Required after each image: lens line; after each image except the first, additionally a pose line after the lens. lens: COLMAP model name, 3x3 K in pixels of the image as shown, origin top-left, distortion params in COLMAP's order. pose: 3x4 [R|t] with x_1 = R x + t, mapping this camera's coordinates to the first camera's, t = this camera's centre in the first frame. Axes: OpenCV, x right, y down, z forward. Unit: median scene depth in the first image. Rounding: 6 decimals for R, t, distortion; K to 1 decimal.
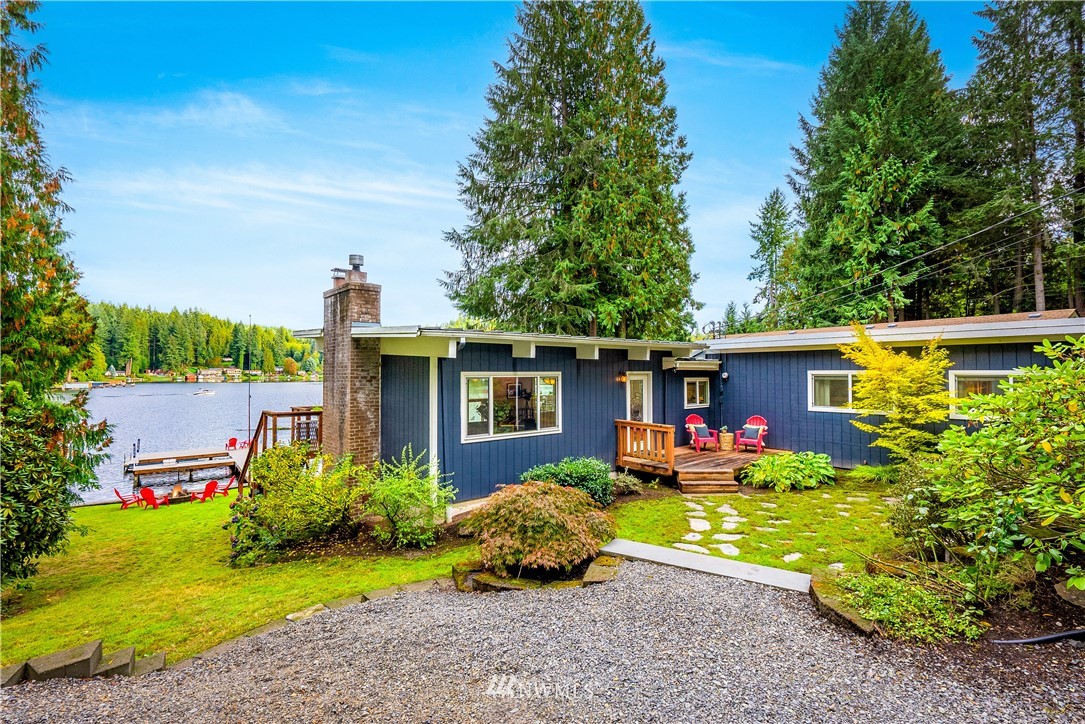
lens RADIAL K [[490.9, 0, 542.5], [0, 490.9, 362.0], [0, 0, 1]] dist [-0.001428, 0.000842]
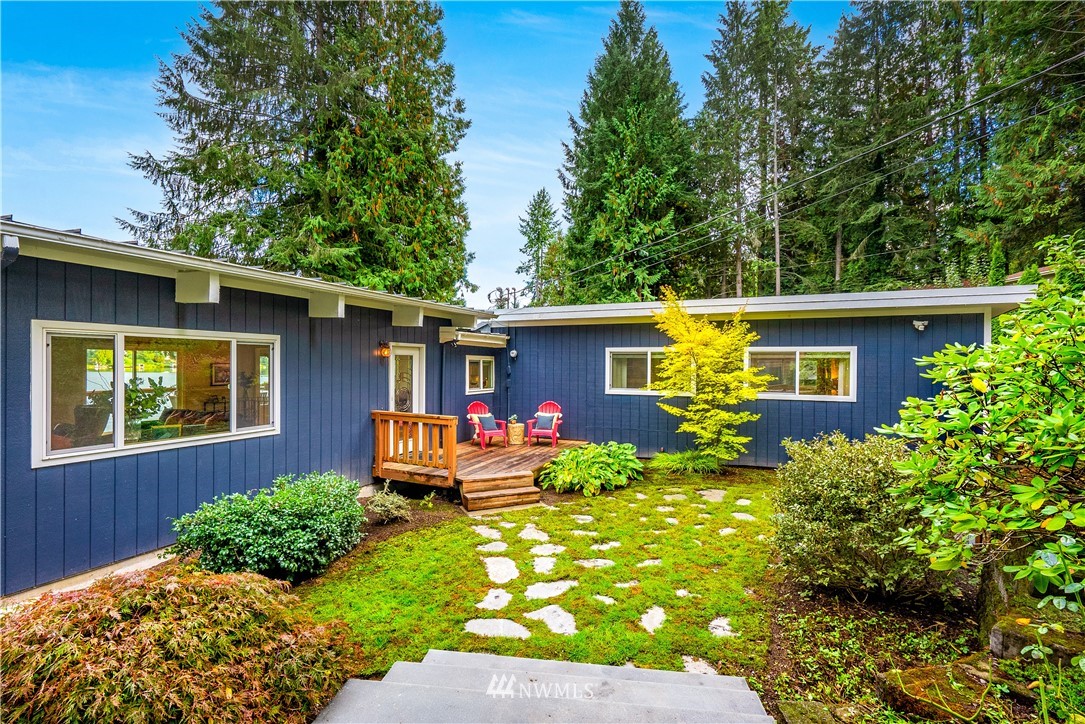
lens RADIAL K [[501.8, 0, 536.1], [0, 501.8, 362.3], [0, 0, 1]] dist [-0.003239, -0.000087]
pose [[0.902592, 0.011751, 0.430337, 0.046216], [-0.019347, 0.999725, 0.013280, 0.031972], [-0.430062, -0.020312, 0.902571, 0.236822]]
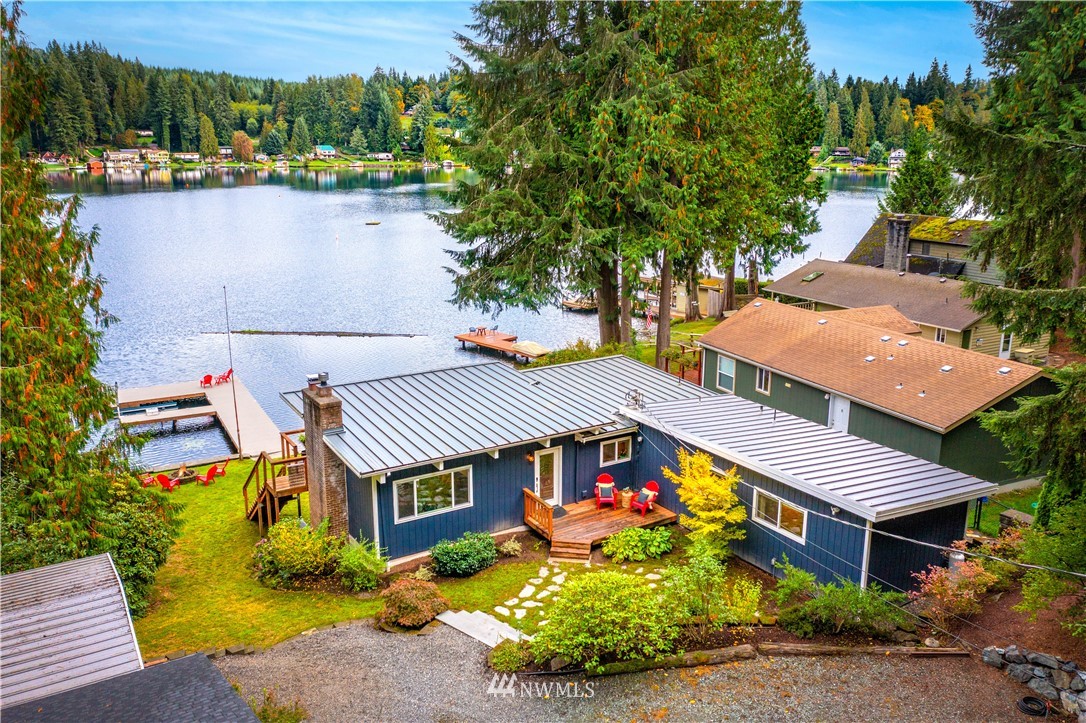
lens RADIAL K [[857.0, 0, 542.4], [0, 857.0, 361.0], [0, 0, 1]] dist [-0.006195, 0.004198]
pose [[0.989273, 0.042232, -0.139838, 0.446178], [-0.003731, 0.964287, 0.264832, -0.717795], [0.146028, -0.261469, 0.954102, -0.942741]]
